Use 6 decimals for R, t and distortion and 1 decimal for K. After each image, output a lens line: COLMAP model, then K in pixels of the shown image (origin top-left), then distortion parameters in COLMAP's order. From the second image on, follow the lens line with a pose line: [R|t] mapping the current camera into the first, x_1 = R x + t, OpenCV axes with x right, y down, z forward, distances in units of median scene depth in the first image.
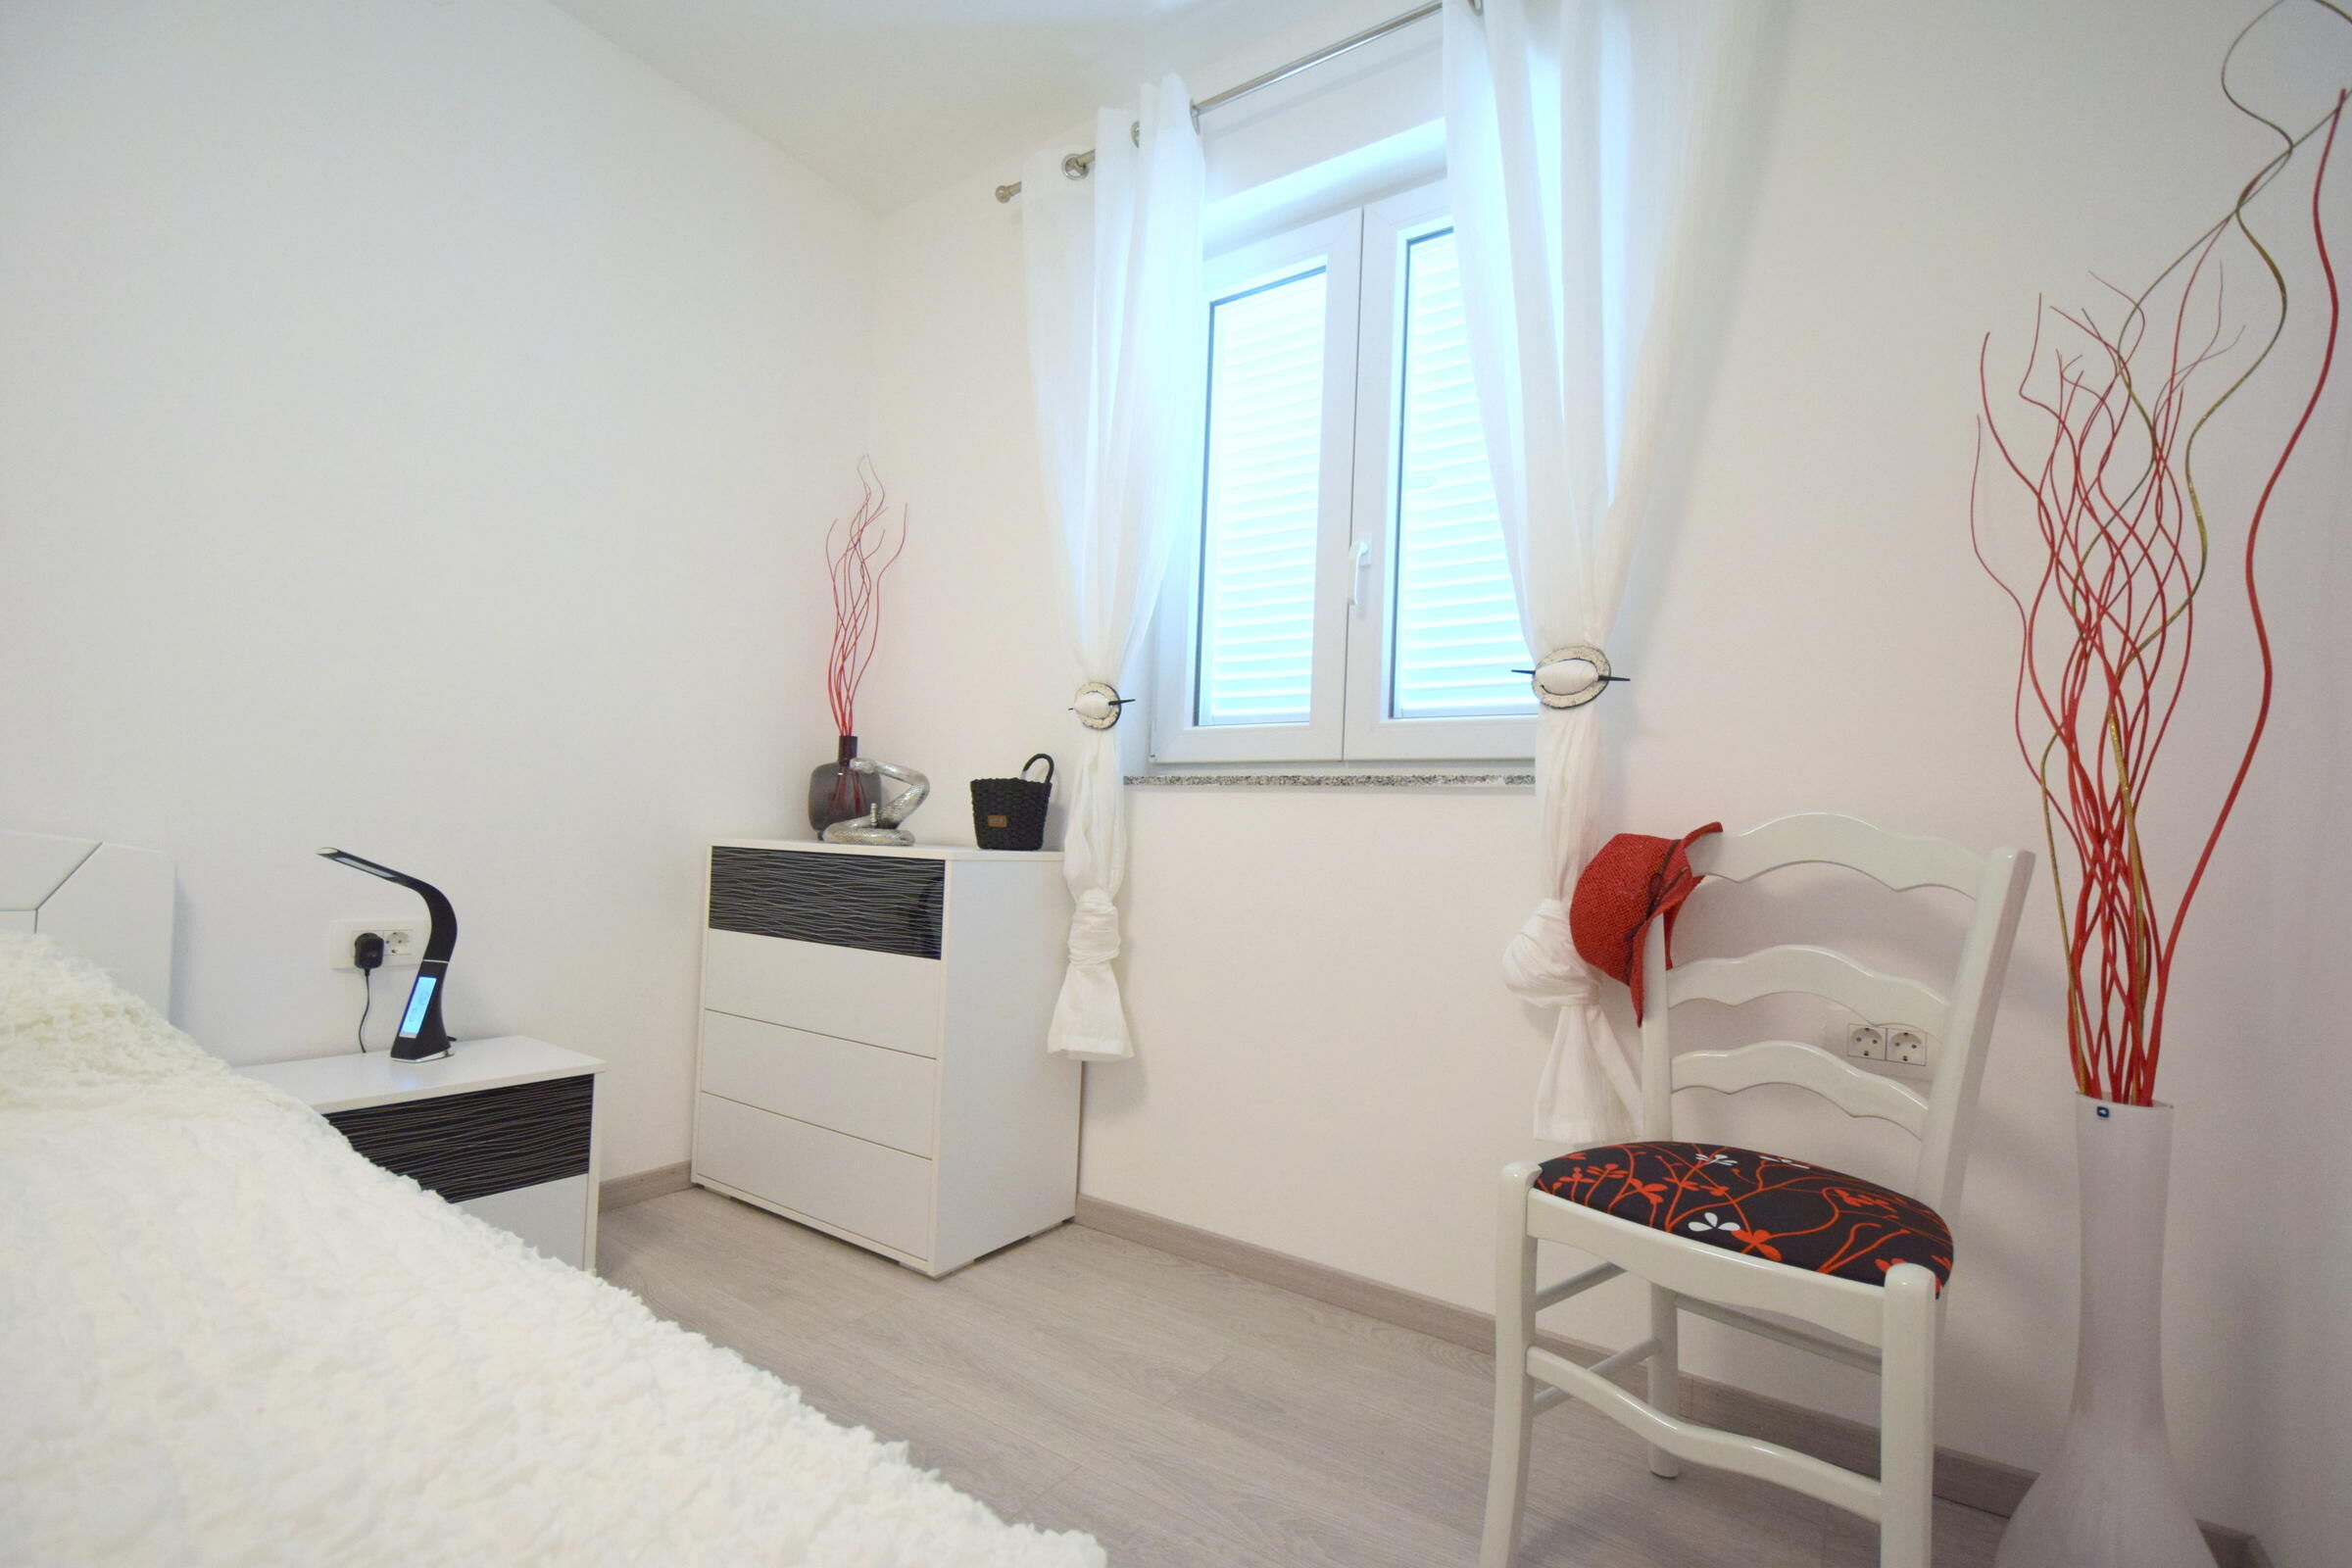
lens RADIAL K [[1020.1, 0, 1180.3], [0, 1020.1, 819.4], [0, 0, 1]] dist [0.004868, -0.005508]
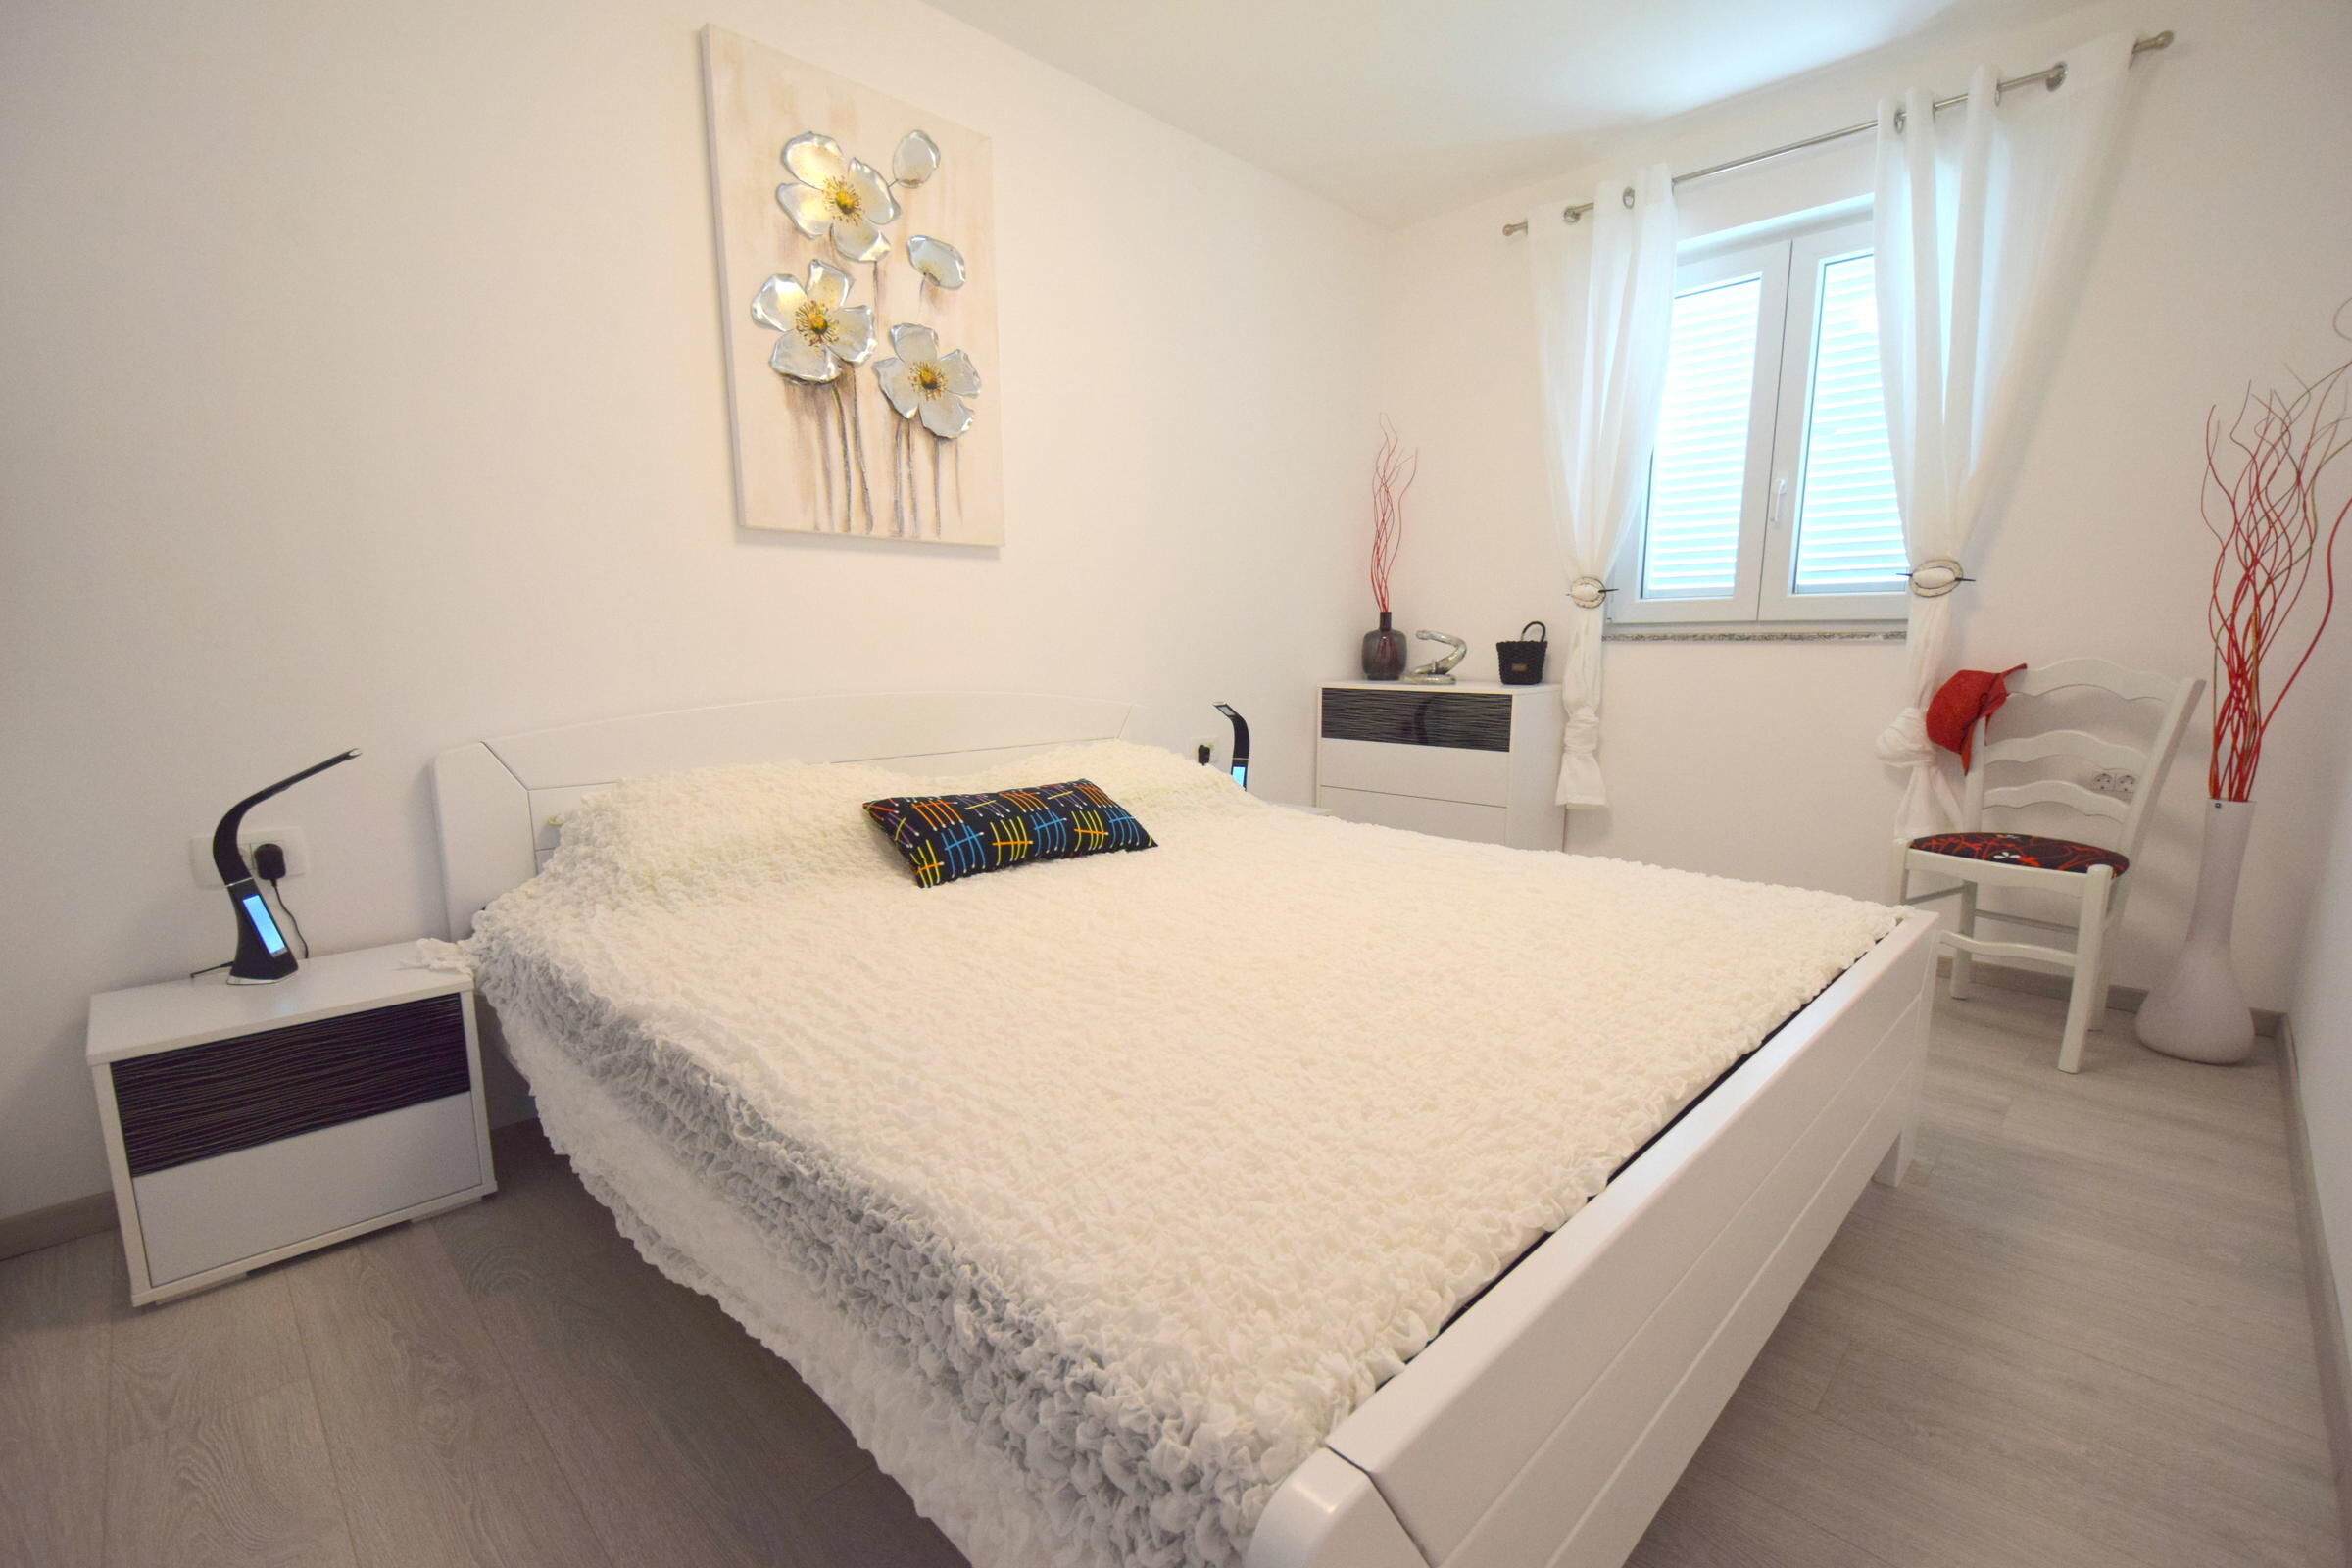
lens RADIAL K [[1020.1, 0, 1180.8], [0, 1020.1, 820.4], [0, 0, 1]] dist [0.004868, -0.005508]
pose [[0.982657, -0.011672, -0.185065, -0.559158], [0.047184, 0.980907, 0.188669, -0.124522], [0.179329, -0.194129, 0.964445, -0.975345]]
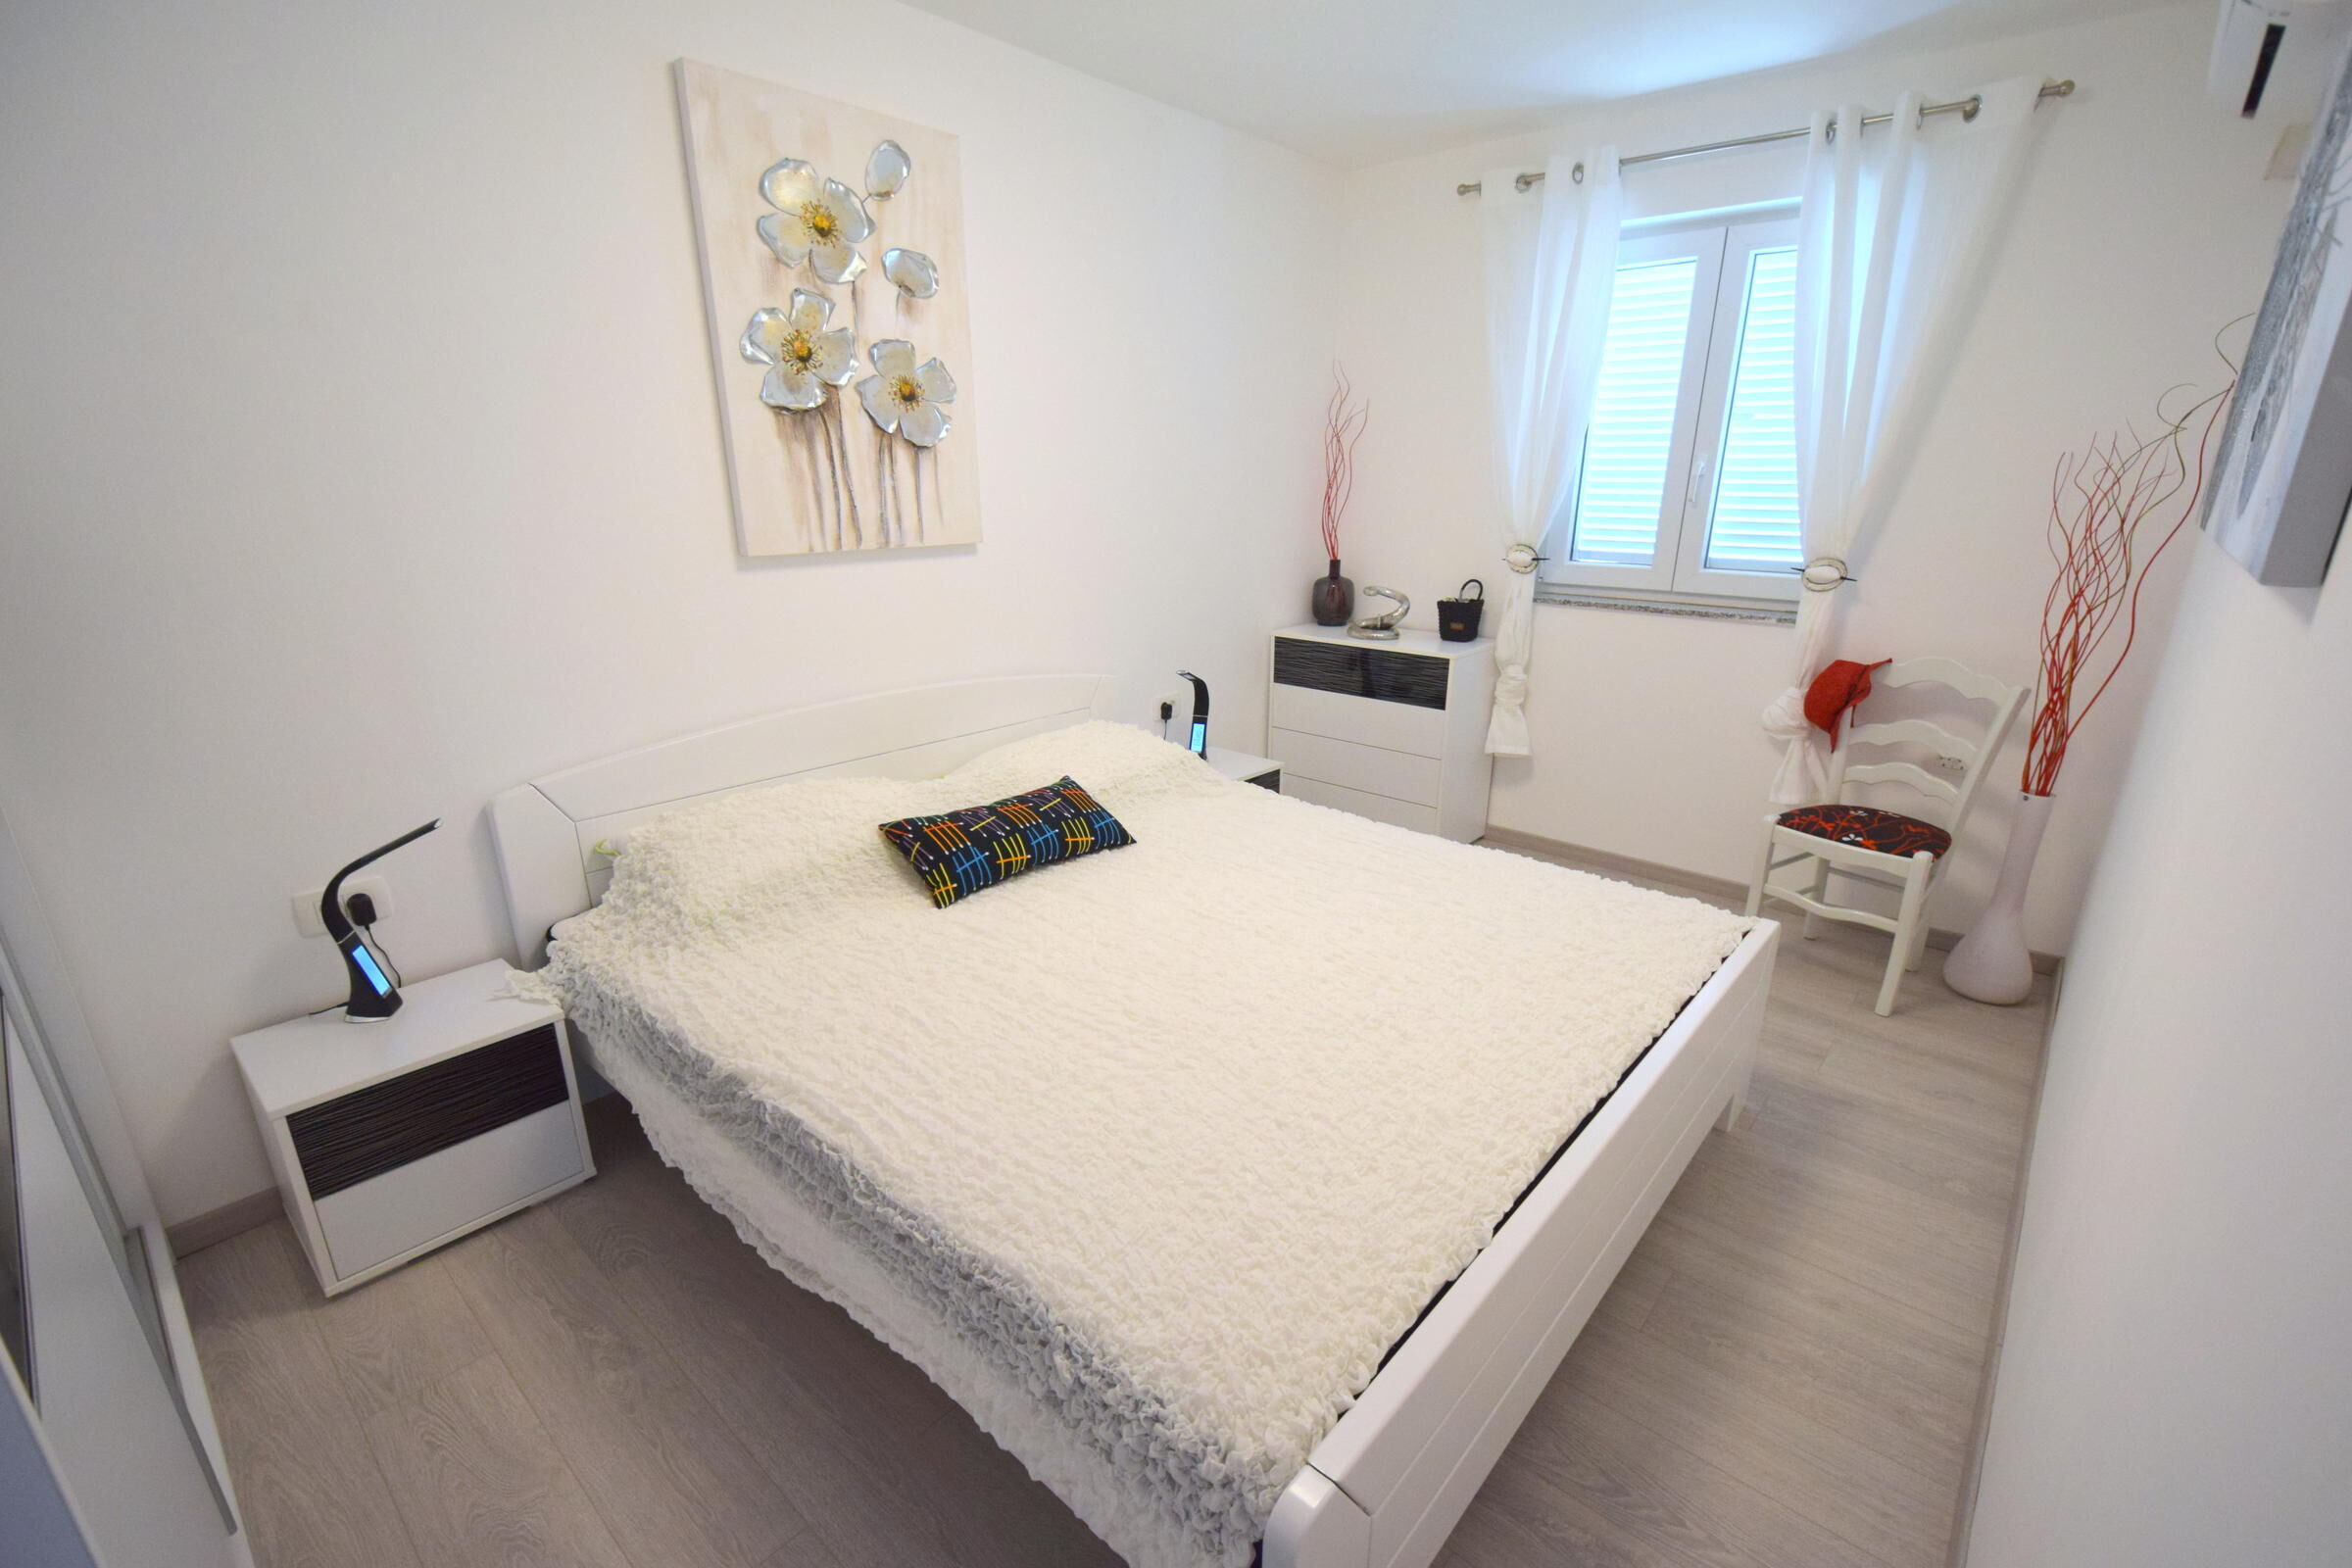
lens RADIAL K [[1020.1, 0, 1182.5], [0, 1020.1, 817.3], [0, 0, 1]] dist [0.004868, -0.005508]
pose [[0.992013, 0.003274, -0.126092, -0.578437], [0.040111, 0.939583, 0.339964, -0.415603], [0.119587, -0.342307, 0.931947, -1.104822]]
